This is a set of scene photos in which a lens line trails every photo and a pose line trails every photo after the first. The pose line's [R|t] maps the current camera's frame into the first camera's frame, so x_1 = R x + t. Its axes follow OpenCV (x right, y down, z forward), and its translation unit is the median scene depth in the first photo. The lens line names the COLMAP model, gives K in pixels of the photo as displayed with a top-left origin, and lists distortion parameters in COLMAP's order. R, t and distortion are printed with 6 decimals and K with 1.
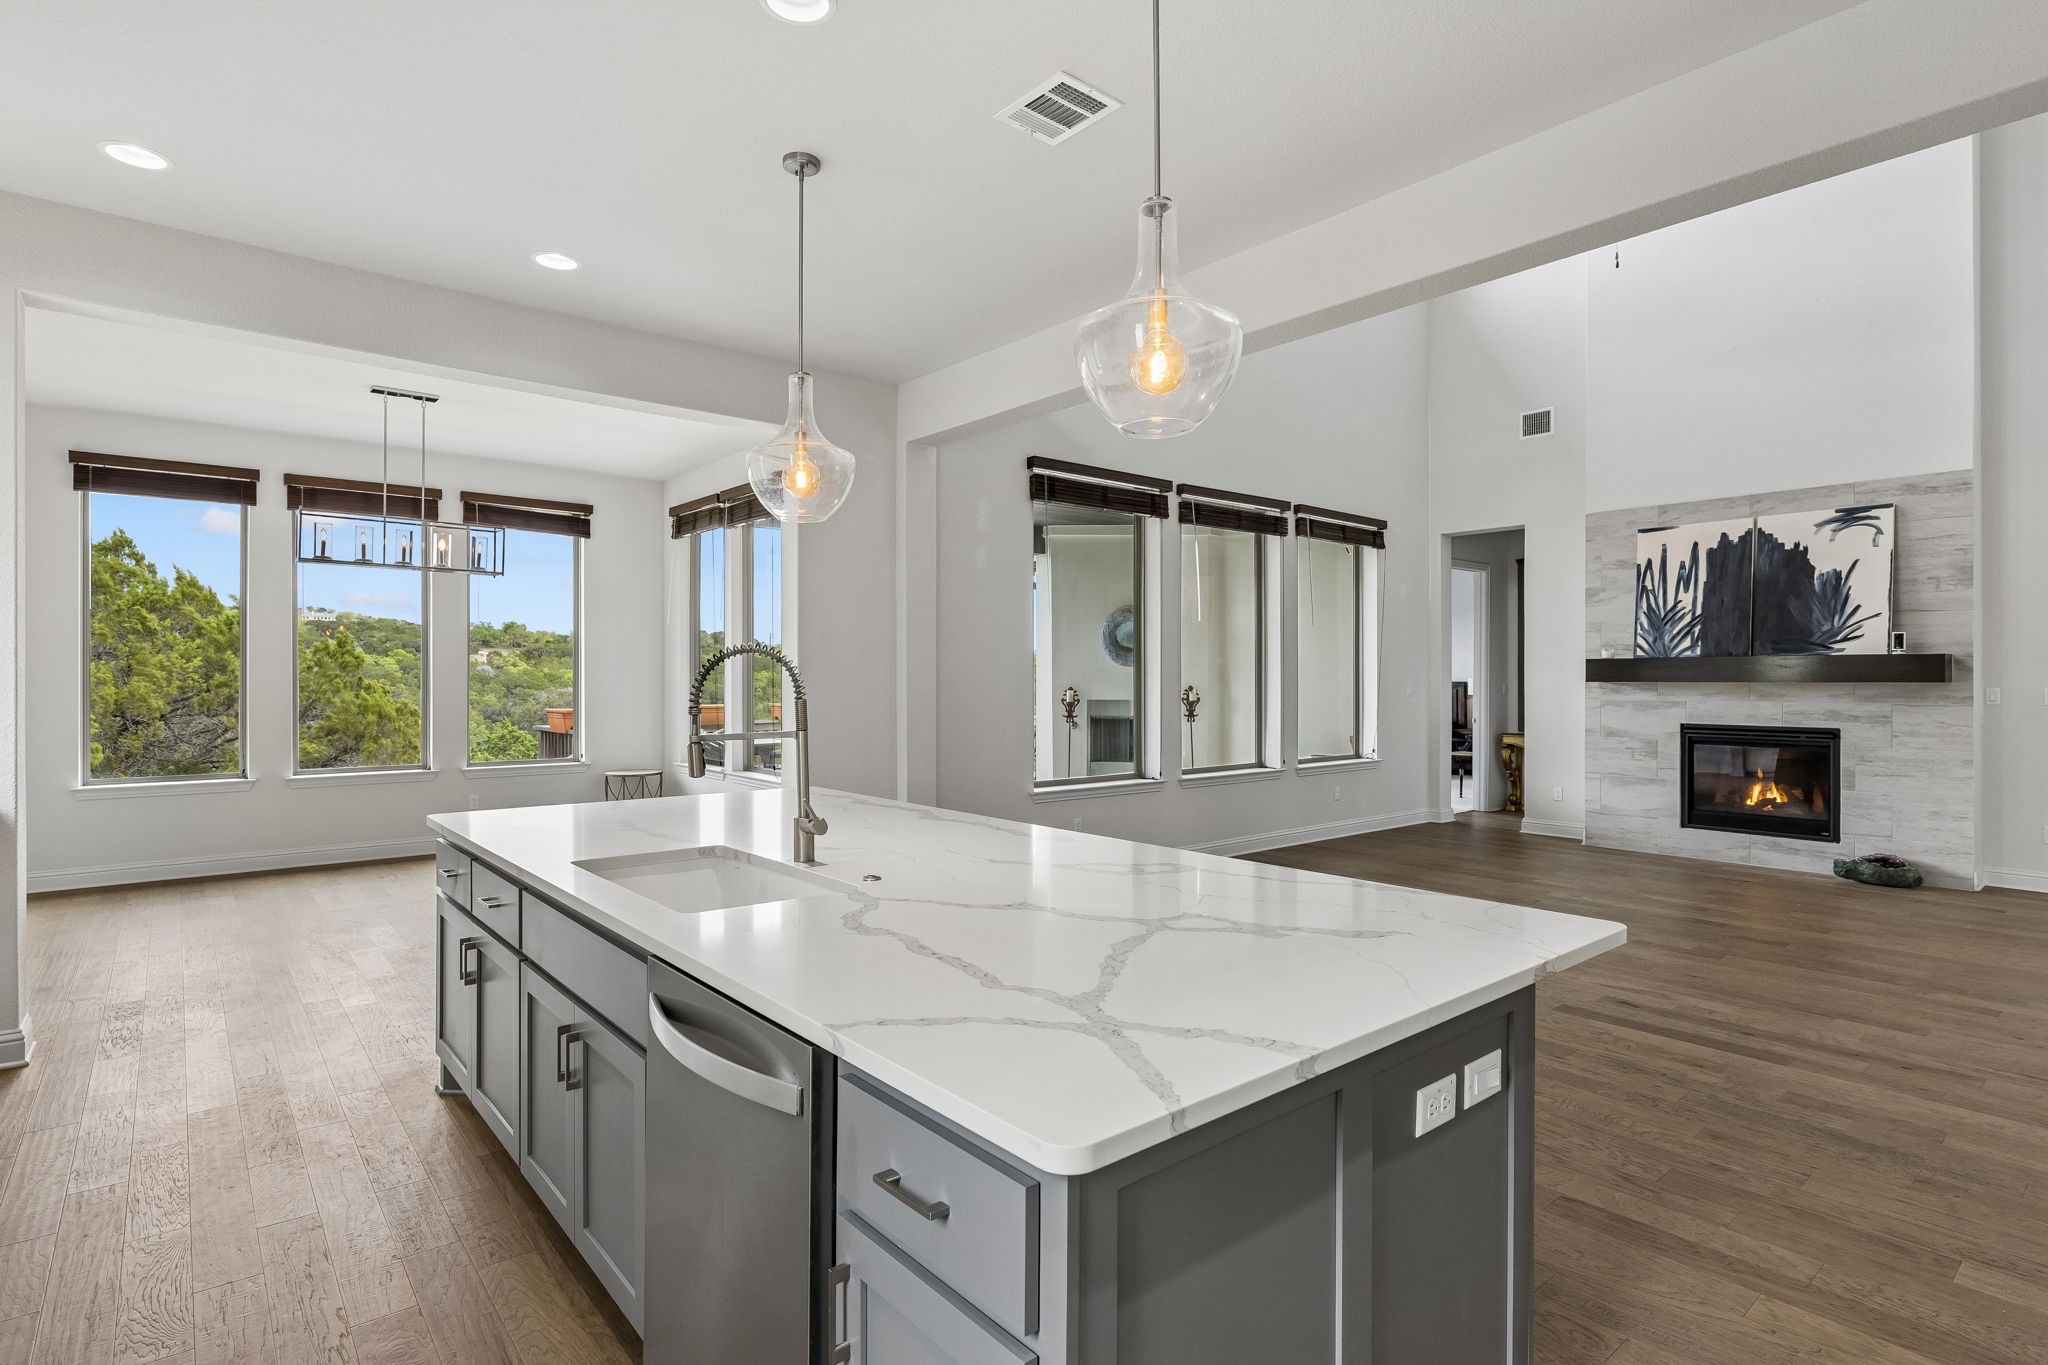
lens RADIAL K [[1023.3, 0, 1024.1], [0, 1023.3, 683.2], [0, 0, 1]] dist [-0.000007, 0.000052]
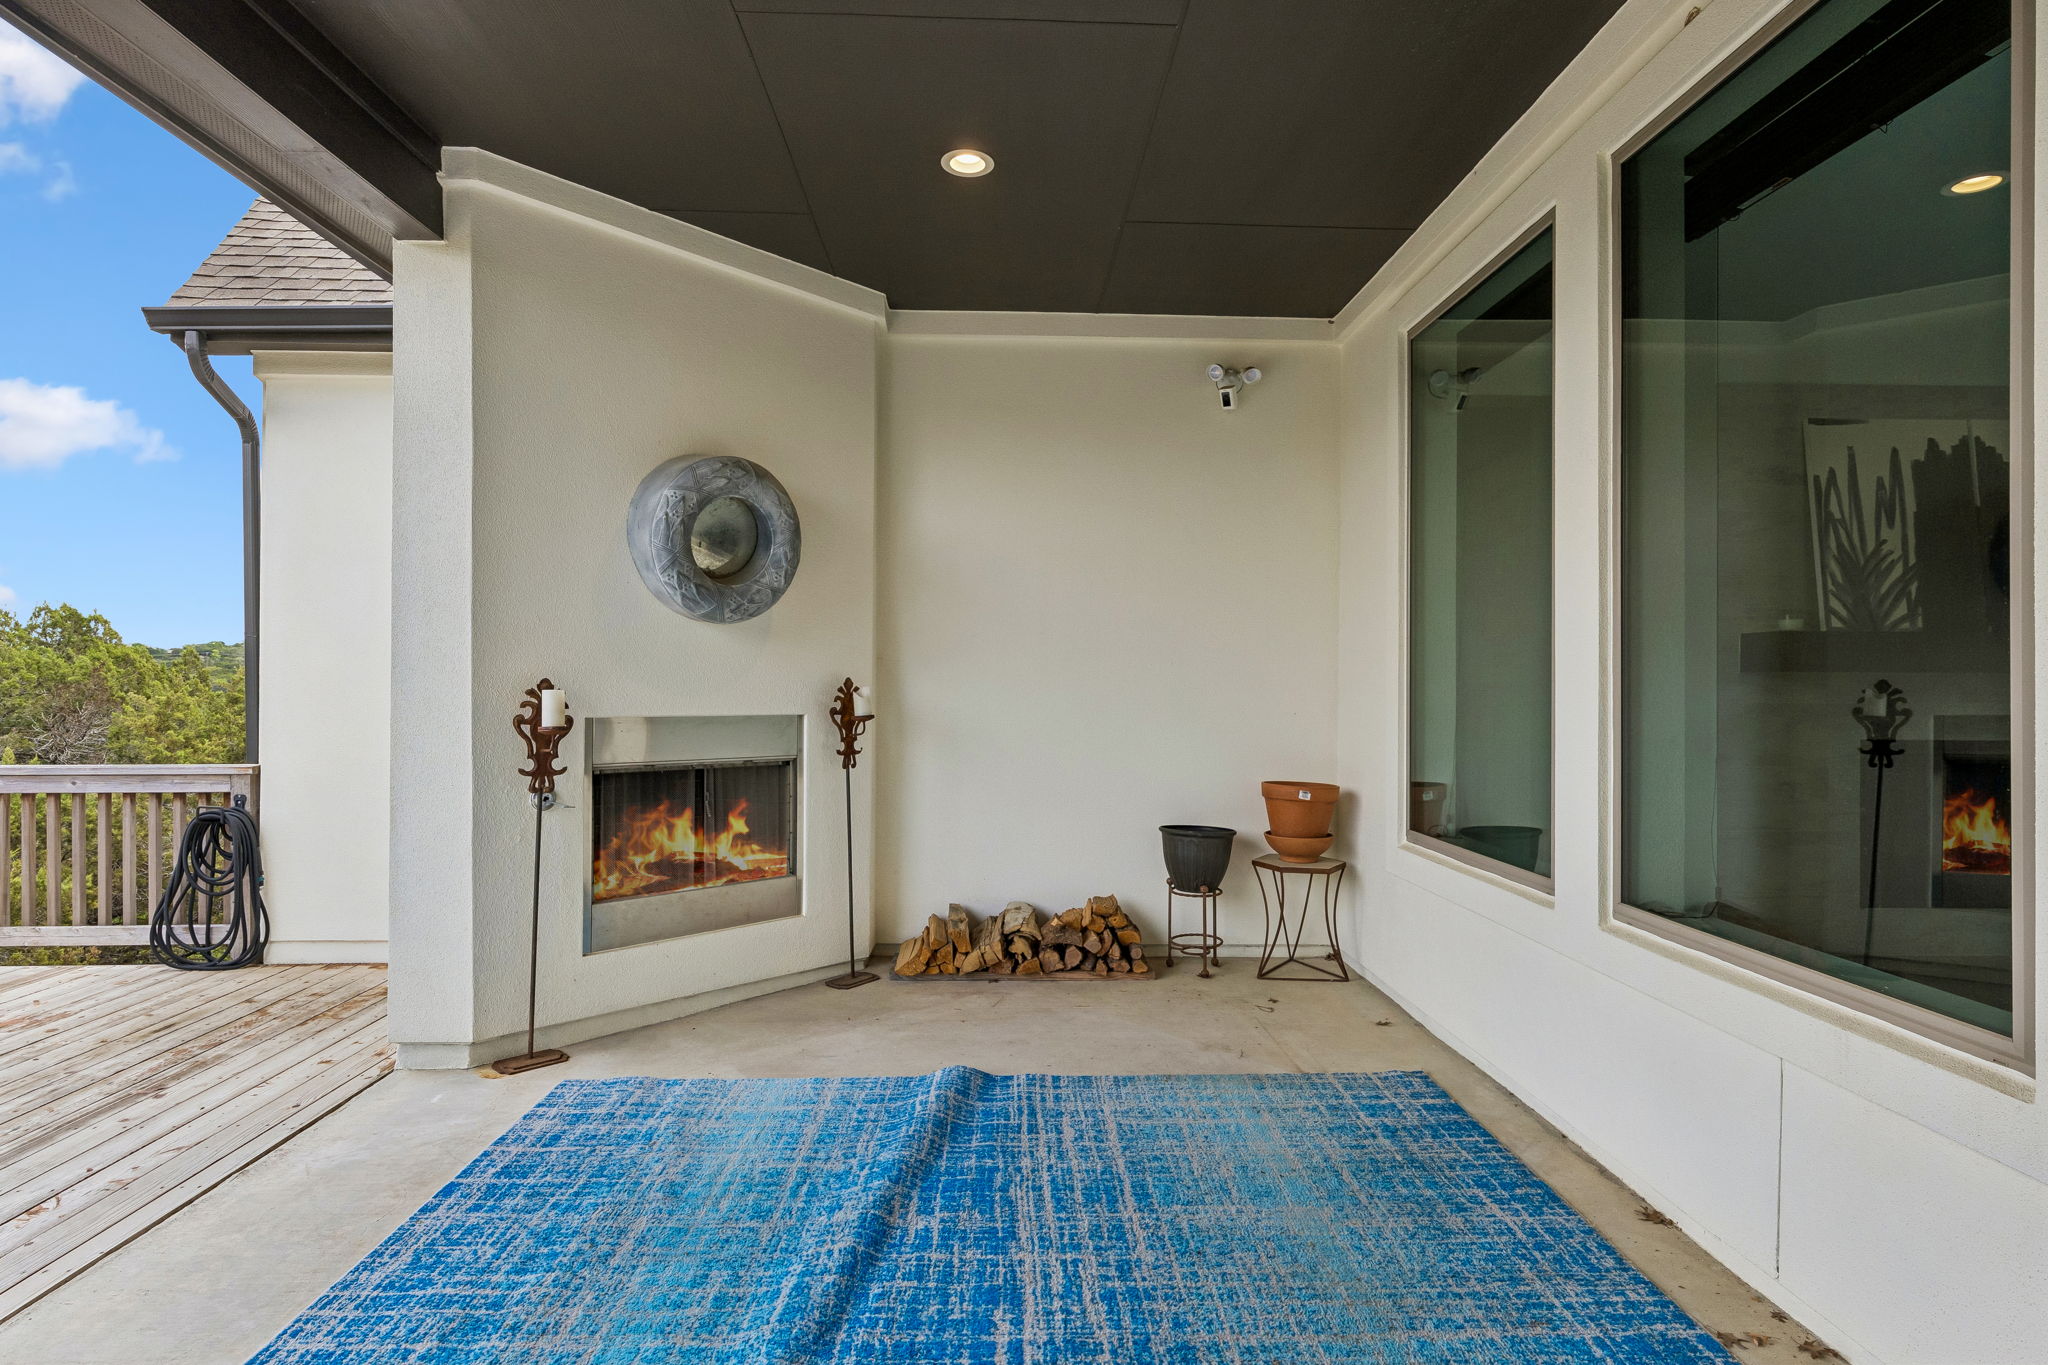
lens RADIAL K [[1023.3, 0, 1022.8], [0, 1023.3, 681.1], [0, 0, 1]] dist [-0.000007, 0.000052]
pose [[0.623912, -0.004051, 0.781484, -0.165502], [-0.001181, 0.999981, 0.006127, 0.000953], [-0.781494, -0.004745, 0.623895, 1.022144]]
